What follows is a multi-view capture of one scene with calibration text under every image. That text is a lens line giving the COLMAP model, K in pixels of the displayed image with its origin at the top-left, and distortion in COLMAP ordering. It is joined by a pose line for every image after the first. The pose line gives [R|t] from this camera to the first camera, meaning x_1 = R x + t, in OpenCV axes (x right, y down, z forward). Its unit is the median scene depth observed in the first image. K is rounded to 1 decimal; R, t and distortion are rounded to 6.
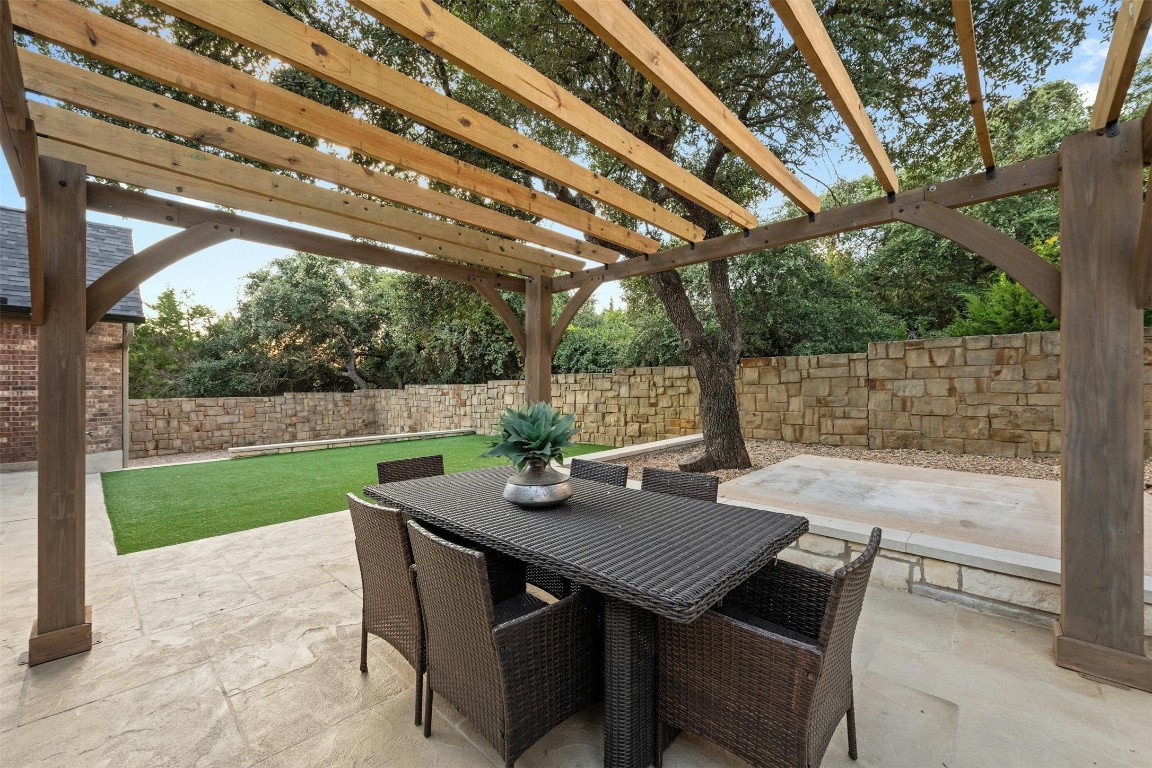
lens RADIAL K [[456.6, 0, 576.0], [0, 456.6, 384.0], [0, 0, 1]] dist [-0.001925, -0.000443]
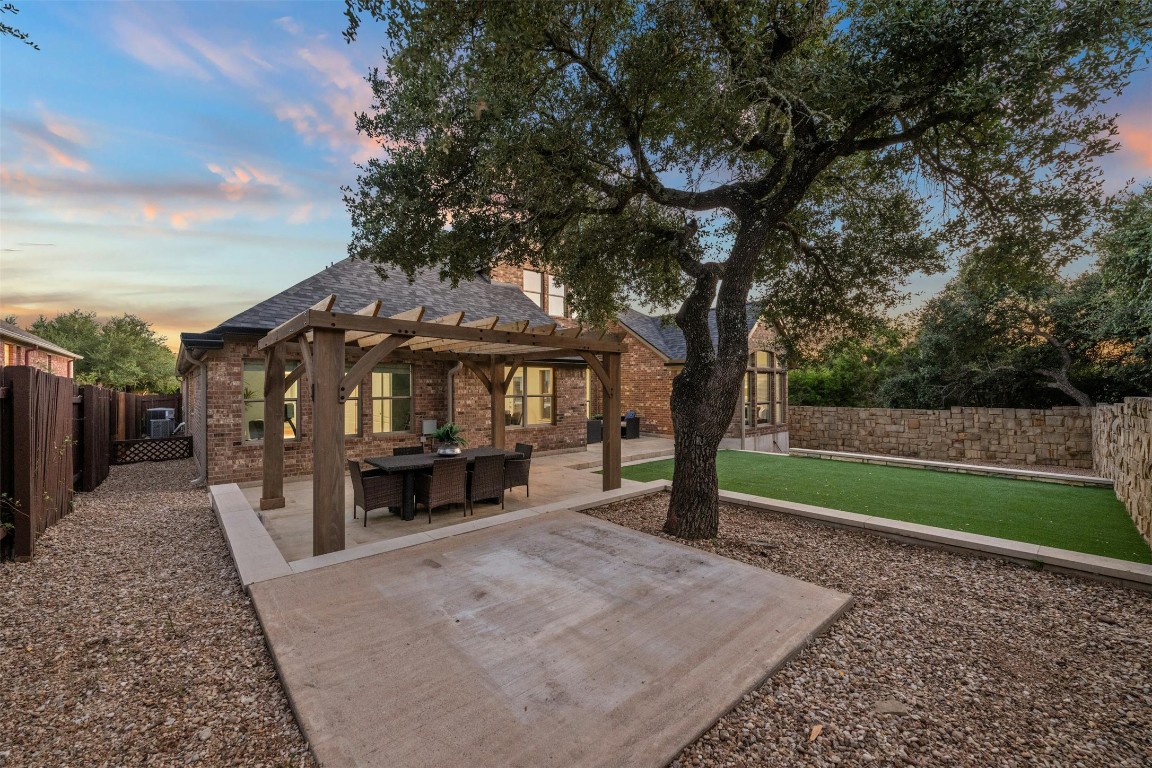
lens RADIAL K [[456.6, 0, 576.0], [0, 456.6, 384.0], [0, 0, 1]] dist [-0.001925, -0.000443]
pose [[-0.101663, -0.004591, -0.994808, 0.406790], [0.004272, 0.999978, -0.005051, -0.027671], [0.994810, -0.004764, -0.101641, 0.311712]]
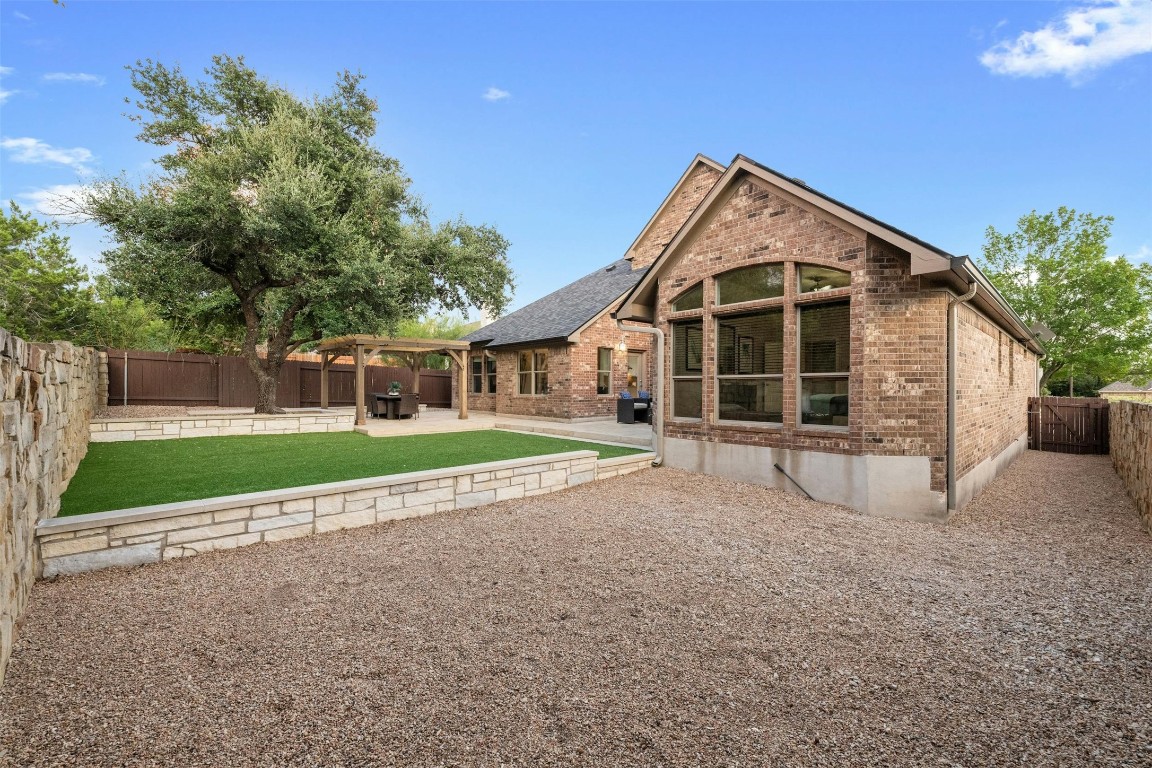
lens RADIAL K [[456.6, 0, 576.0], [0, 456.6, 384.0], [0, 0, 1]] dist [-0.001925, -0.000443]
pose [[-0.995710, -0.001791, 0.092509, -0.507841], [-0.002775, 0.999941, -0.010505, 0.022988], [-0.092485, -0.010717, -0.995656, 1.113261]]
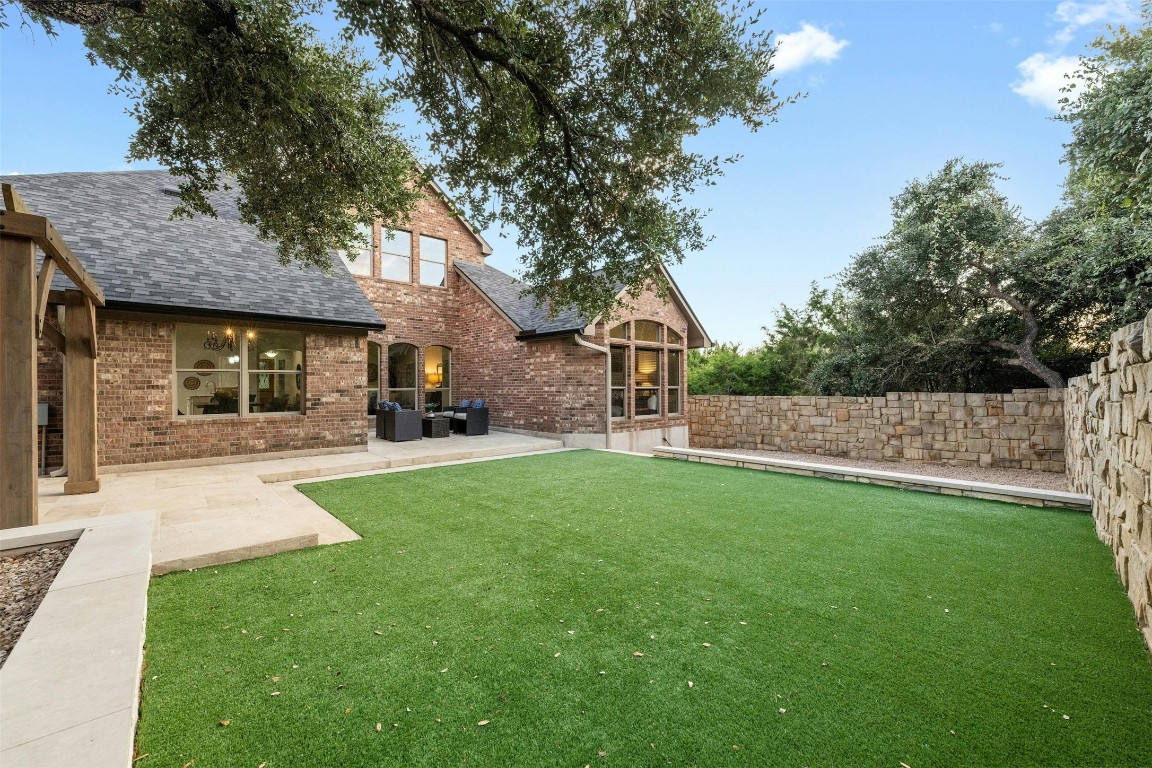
lens RADIAL K [[456.6, 0, 576.0], [0, 456.6, 384.0], [0, 0, 1]] dist [-0.001925, -0.000443]
pose [[-0.084579, -0.006106, -0.996398, 0.147020], [0.006240, 0.999958, -0.006658, 0.007797], [0.996397, -0.006780, -0.084538, 0.564120]]
